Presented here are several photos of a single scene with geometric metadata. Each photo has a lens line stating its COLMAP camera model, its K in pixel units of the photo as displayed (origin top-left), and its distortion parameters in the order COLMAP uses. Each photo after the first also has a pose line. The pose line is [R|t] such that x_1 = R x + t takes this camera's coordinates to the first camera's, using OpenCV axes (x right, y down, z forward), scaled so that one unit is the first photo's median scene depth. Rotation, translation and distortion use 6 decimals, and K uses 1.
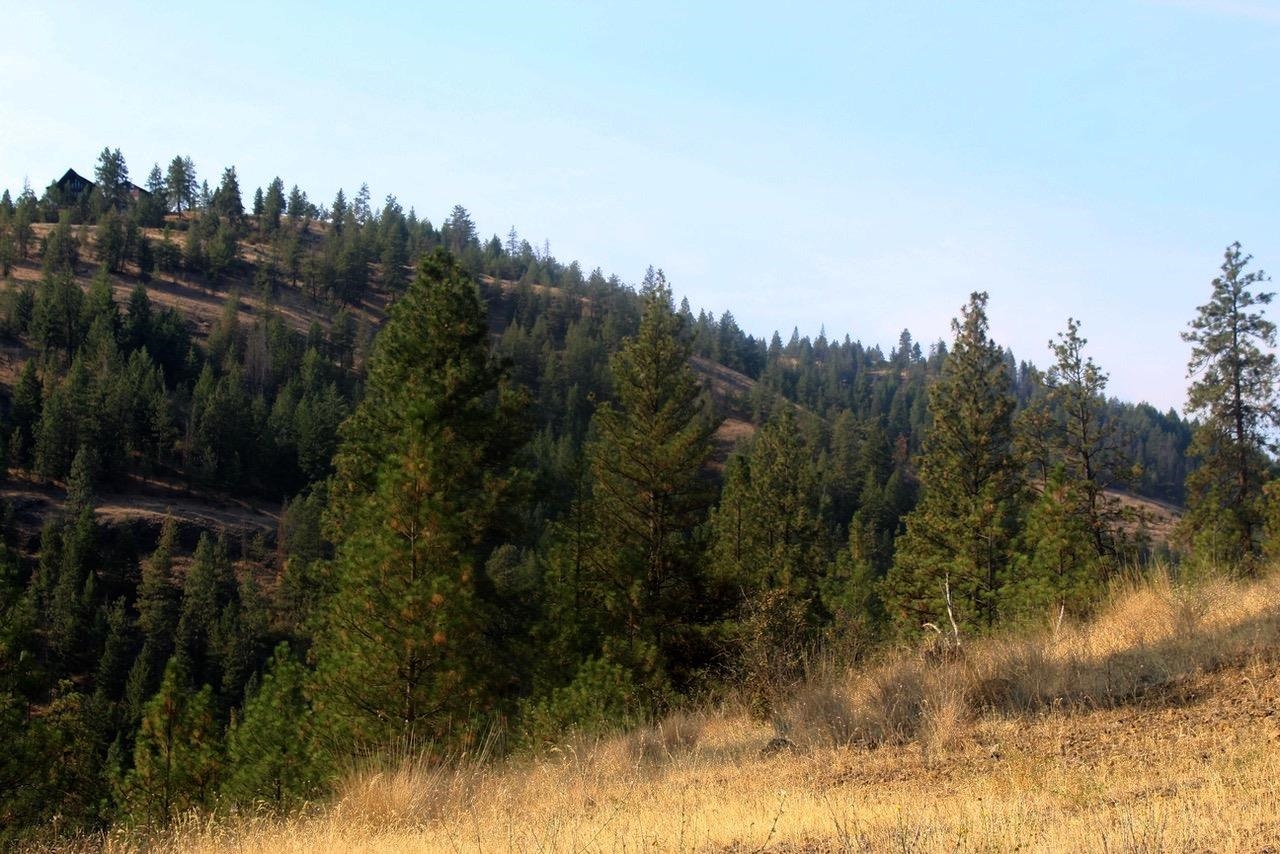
lens RADIAL K [[1516.6, 0, 640.0], [0, 1516.6, 427.0], [0, 0, 1]] dist [0.005941, 0.005501]
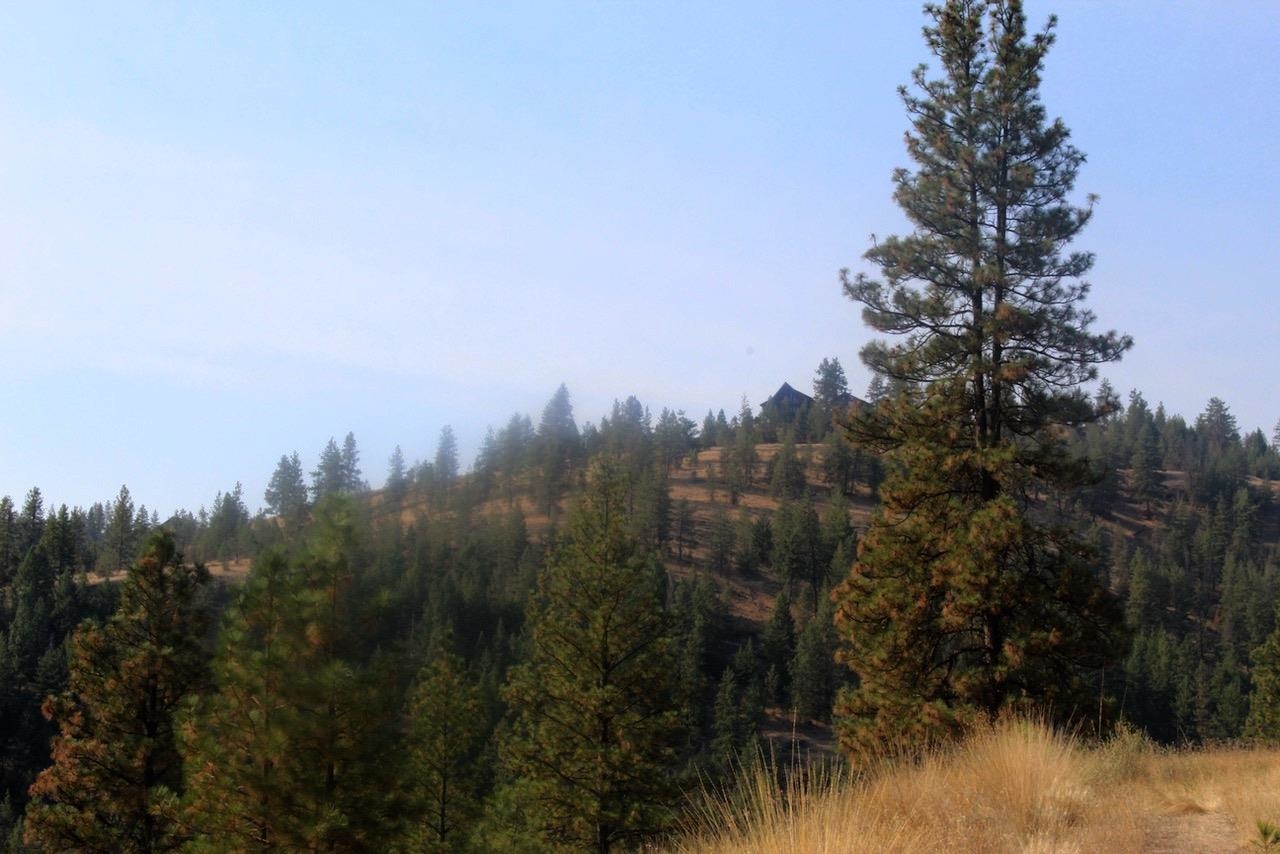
lens RADIAL K [[2768.5, 0, 640.0], [0, 2768.5, 427.0], [0, 0, 1]] dist [0.087321, 0.215661]
pose [[0.968589, -0.051094, -0.243361, -0.052775], [0.031367, 0.995950, -0.084262, -0.004162], [0.246680, 0.073982, 0.966269, -0.659195]]
